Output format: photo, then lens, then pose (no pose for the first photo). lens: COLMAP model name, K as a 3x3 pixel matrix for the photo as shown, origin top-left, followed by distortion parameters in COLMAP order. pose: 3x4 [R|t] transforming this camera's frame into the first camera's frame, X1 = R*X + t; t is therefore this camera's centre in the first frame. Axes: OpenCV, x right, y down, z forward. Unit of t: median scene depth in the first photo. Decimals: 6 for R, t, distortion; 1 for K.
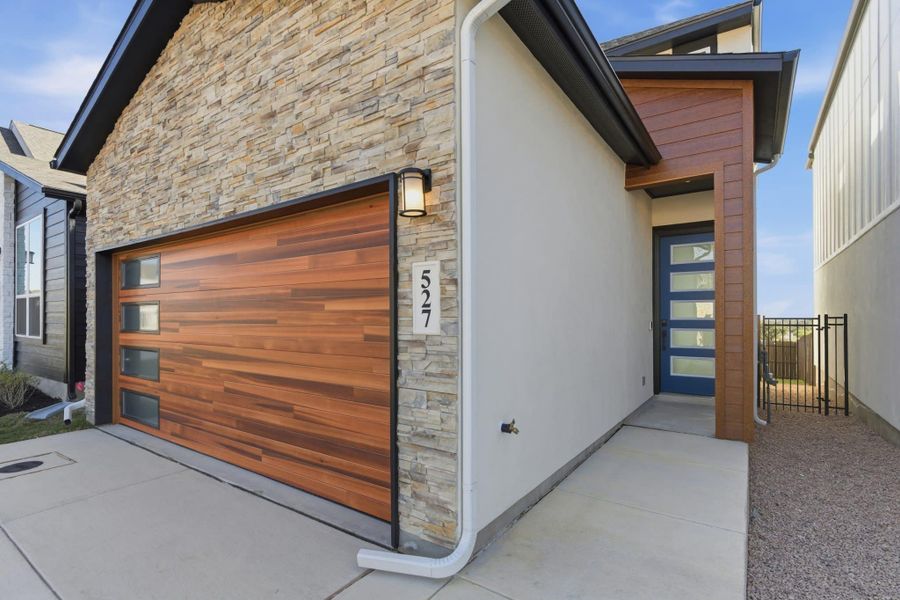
lens RADIAL K [[438.0, 0, 444.3], [0, 438.0, 314.1], [0, 0, 1]] dist [0.001793, 0.000258]
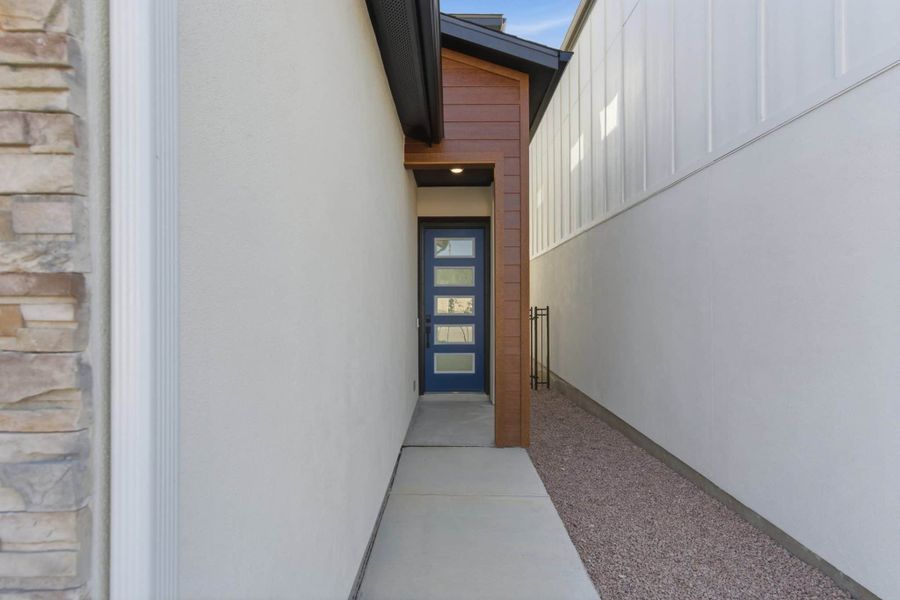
lens RADIAL K [[413.9, 0, 451.4], [0, 413.9, 298.0], [0, 0, 1]] dist [0.000158, 0.001183]
pose [[0.815885, 0.002316, 0.578209, 0.038352], [-0.000819, 0.999996, -0.002850, -0.039829], [-0.578213, 0.001852, 0.815884, 0.411796]]
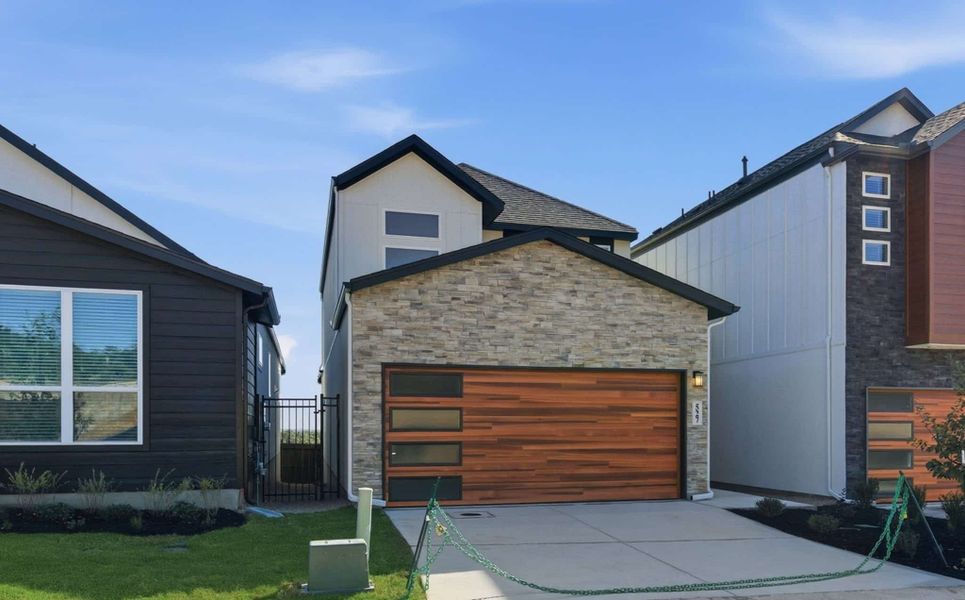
lens RADIAL K [[763.9, 0, 556.4], [0, 763.9, 423.2], [0, 0, 1]] dist [-0.007351, -0.002070]
pose [[0.615517, 0.002620, 0.788119, -2.968683], [-0.006254, 0.999979, 0.001560, 0.018539], [-0.788098, -0.005889, 0.615521, -0.916194]]
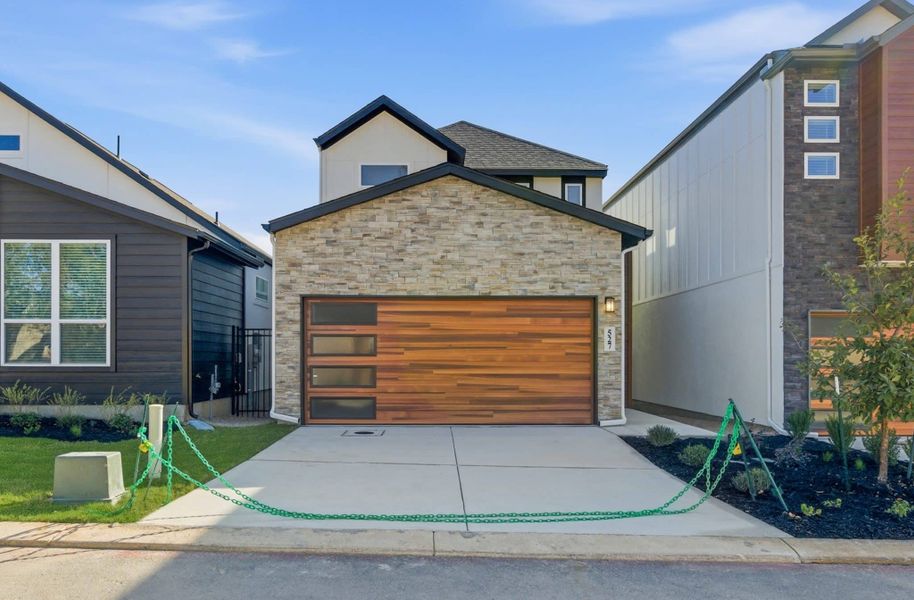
lens RADIAL K [[650.2, 0, 463.6], [0, 650.2, 353.7], [0, 0, 1]] dist [-0.000487, -0.003651]
pose [[0.806402, 0.004226, 0.591352, -2.170971], [-0.006331, 0.999979, 0.001487, 0.039620], [-0.591334, -0.004943, 0.806412, -1.252544]]
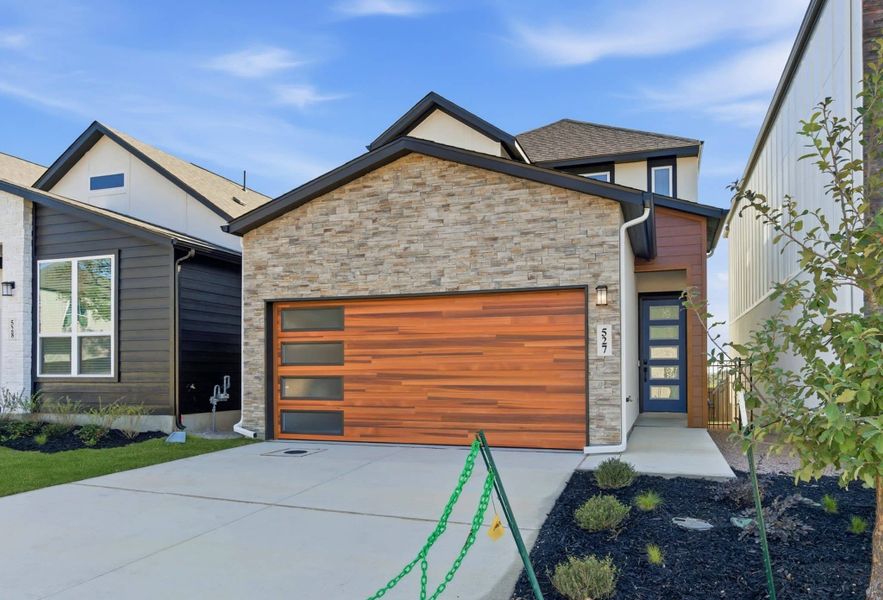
lens RADIAL K [[599.3, 0, 481.1], [0, 599.3, 364.0], [0, 0, 1]] dist [0.002001, -0.002345]
pose [[0.950296, 0.001896, 0.311342, -1.025107], [0.000131, 0.999979, -0.006491, 0.067240], [-0.311348, 0.006209, 0.950276, -1.129037]]
